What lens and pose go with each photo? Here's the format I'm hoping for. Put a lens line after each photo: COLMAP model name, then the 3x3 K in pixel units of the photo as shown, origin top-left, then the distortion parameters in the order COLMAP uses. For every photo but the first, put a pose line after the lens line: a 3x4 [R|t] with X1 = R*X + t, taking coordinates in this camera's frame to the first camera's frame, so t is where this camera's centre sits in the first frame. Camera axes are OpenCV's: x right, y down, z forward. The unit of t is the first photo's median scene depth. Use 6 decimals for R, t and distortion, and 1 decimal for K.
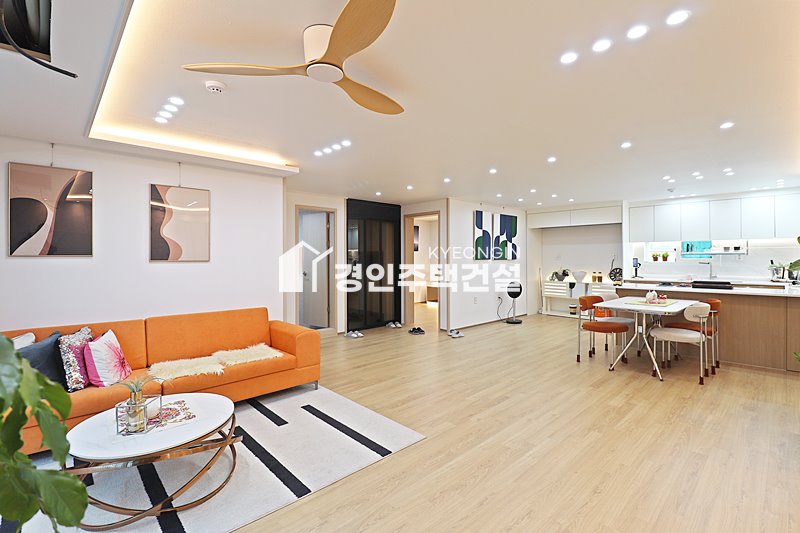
lens RADIAL K [[368.0, 0, 405.3], [0, 368.0, 257.3], [0, 0, 1]] dist [-0.017547, -0.000191]
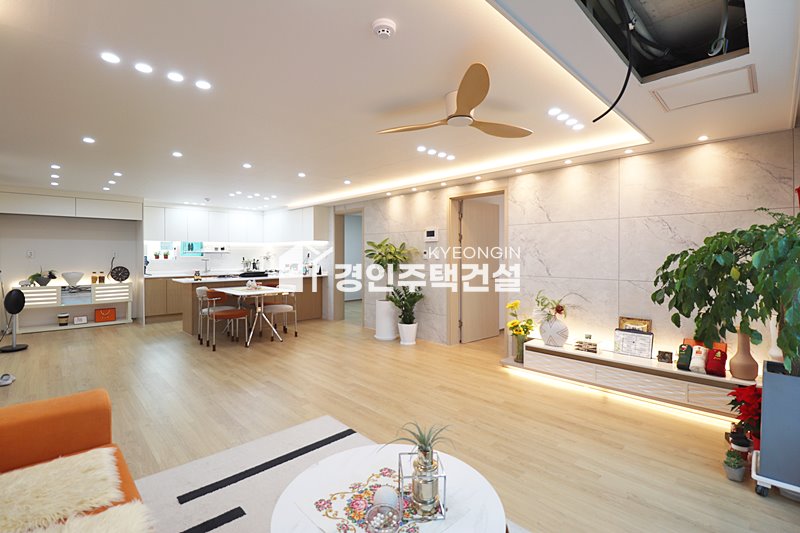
lens RADIAL K [[368.0, 0, 405.3], [0, 368.0, 257.3], [0, 0, 1]] dist [-0.017547, -0.000191]
pose [[-0.015611, -0.000909, 0.999878, -0.802534], [0.000380, 1.000000, 0.000915, 0.010754], [-0.999878, 0.000394, -0.015611, 0.596734]]
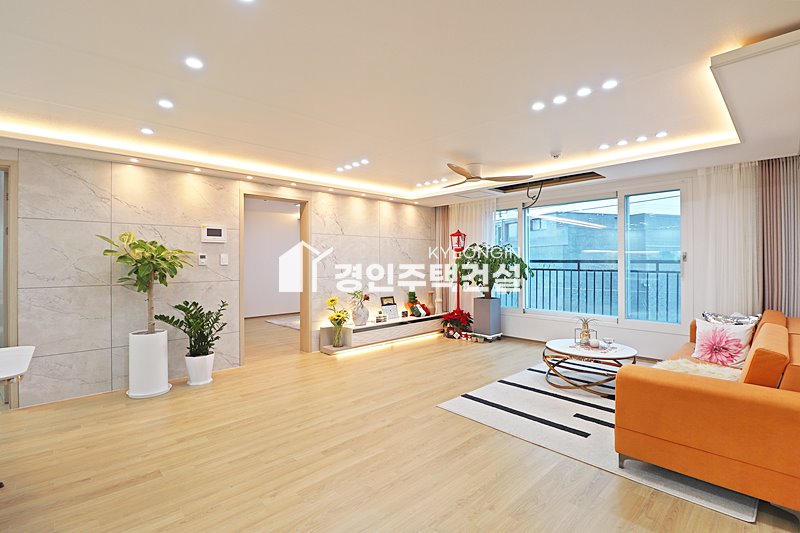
lens RADIAL K [[368.0, 0, 405.3], [0, 368.0, 257.3], [0, 0, 1]] dist [-0.017547, -0.000191]
pose [[-0.999938, 0.011085, -0.001373, 0.117386], [0.011101, 0.999860, -0.012503, 0.017420], [0.001234, -0.012518, -0.999921, 1.674553]]
